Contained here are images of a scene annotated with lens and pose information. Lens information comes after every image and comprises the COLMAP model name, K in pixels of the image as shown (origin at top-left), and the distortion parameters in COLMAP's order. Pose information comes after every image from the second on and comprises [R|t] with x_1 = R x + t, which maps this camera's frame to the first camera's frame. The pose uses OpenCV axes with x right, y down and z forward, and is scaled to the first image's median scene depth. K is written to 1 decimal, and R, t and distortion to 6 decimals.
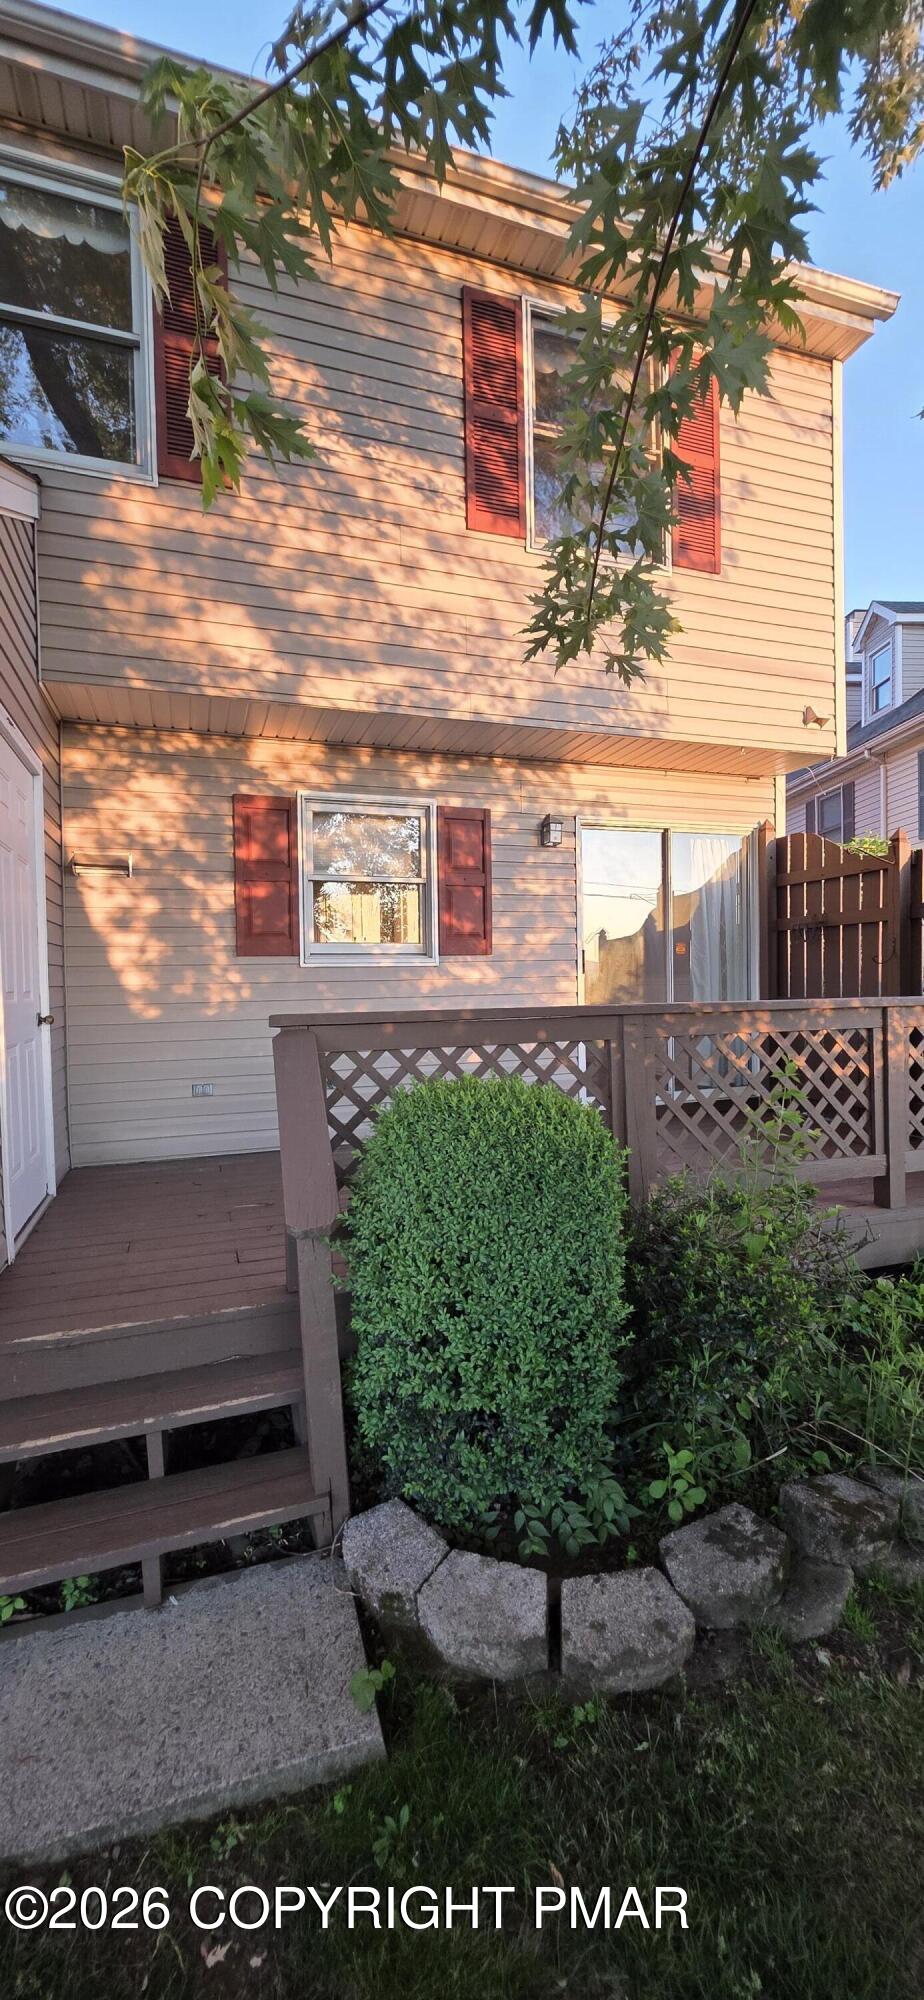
lens RADIAL K [[789.2, 0, 459.7], [0, 789.2, 1003.5], [0, 0, 1]] dist [-0.000700, -0.001313]
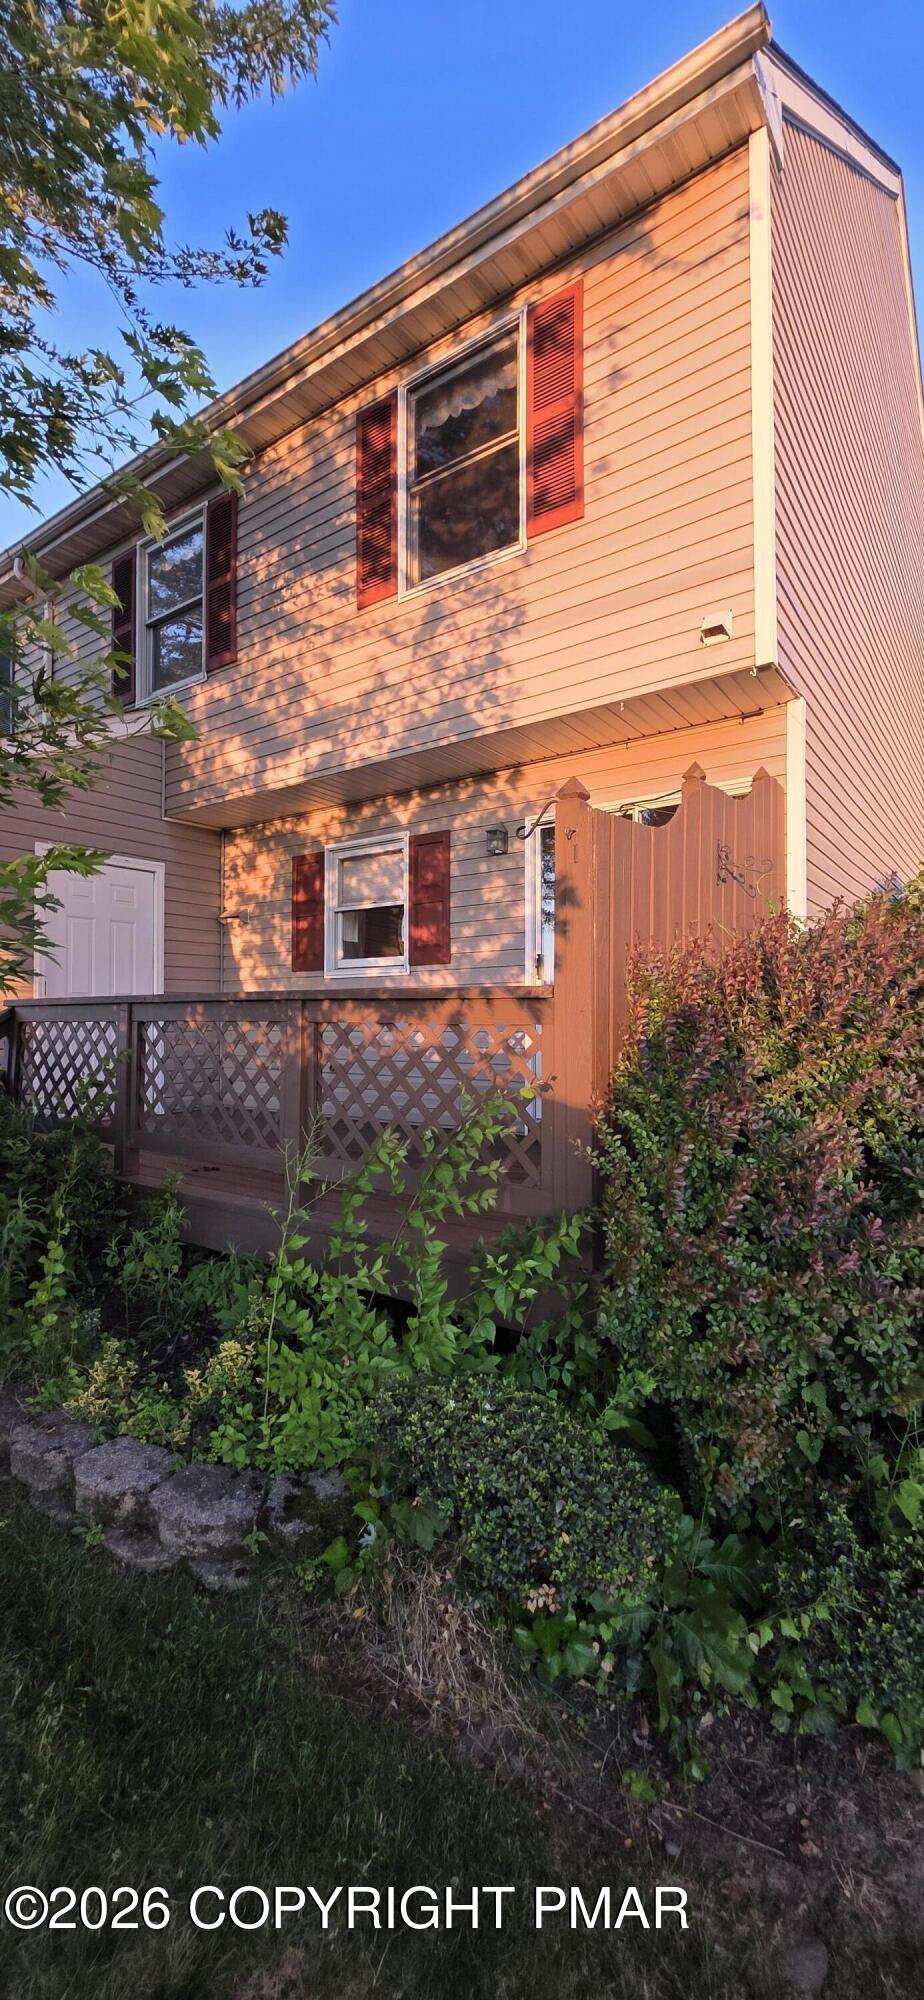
lens RADIAL K [[789.2, 0, 460.3], [0, 789.2, 1002.8], [0, 0, 1]] dist [-0.000700, -0.001313]
pose [[0.583564, -0.001286, -0.812066, 1.025271], [-0.028333, 0.999358, -0.021943, 0.017889], [0.811573, 0.035813, 0.583152, 0.427890]]
